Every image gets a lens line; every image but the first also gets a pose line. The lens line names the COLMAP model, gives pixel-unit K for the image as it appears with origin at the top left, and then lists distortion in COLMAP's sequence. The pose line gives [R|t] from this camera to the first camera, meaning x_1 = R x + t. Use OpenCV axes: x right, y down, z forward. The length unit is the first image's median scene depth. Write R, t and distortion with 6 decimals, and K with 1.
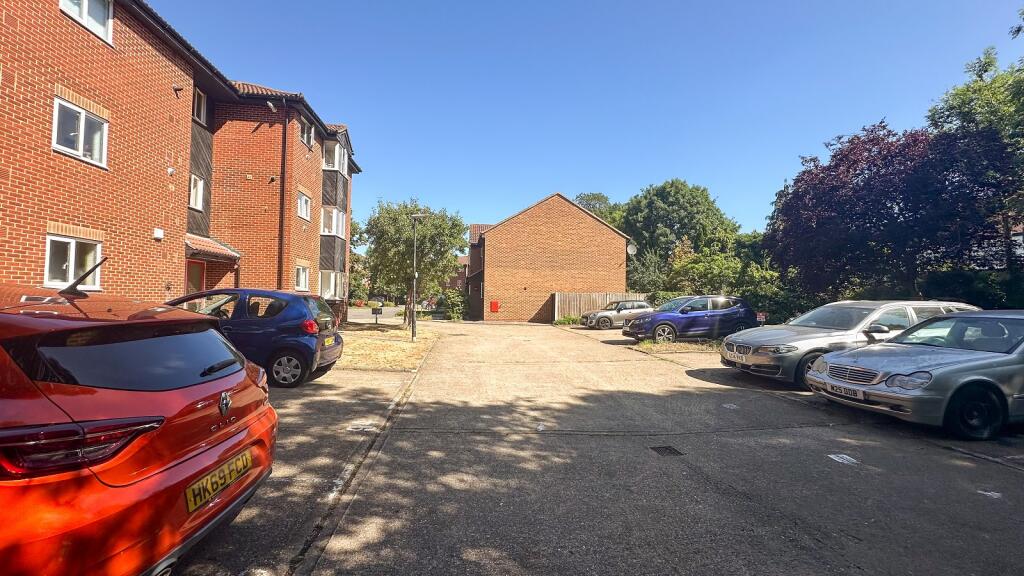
lens RADIAL K [[406.9, 0, 512.0], [0, 406.9, 288.0], [0, 0, 1]] dist [-0.001824, -0.000280]
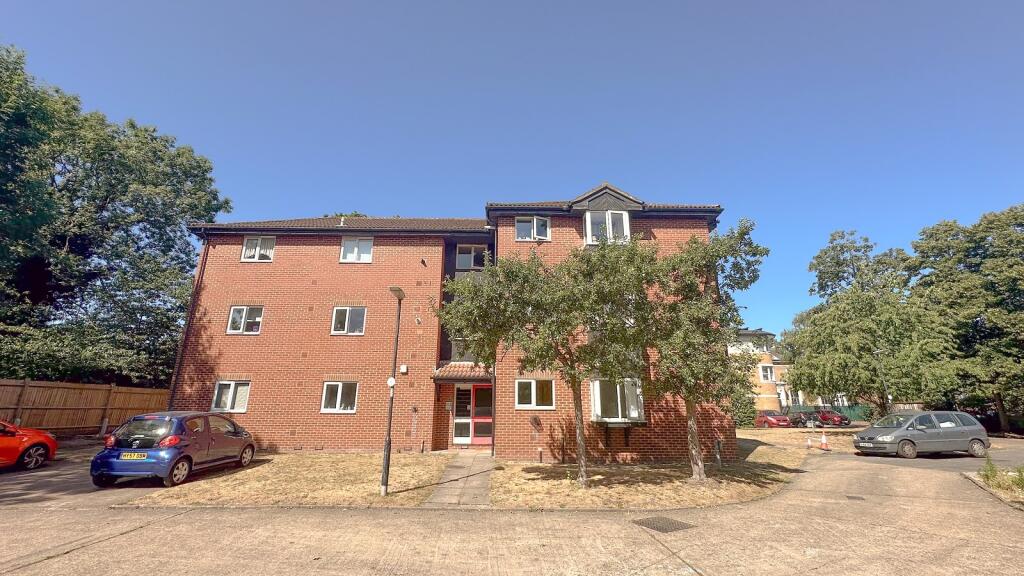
lens RADIAL K [[406.9, 0, 512.0], [0, 406.9, 288.0], [0, 0, 1]] dist [-0.001824, -0.000280]
pose [[-0.101116, -0.339228, -0.935254, 0.451731], [0.023286, 0.939008, -0.343107, 0.087088], [0.994602, -0.056472, -0.087049, 1.481470]]
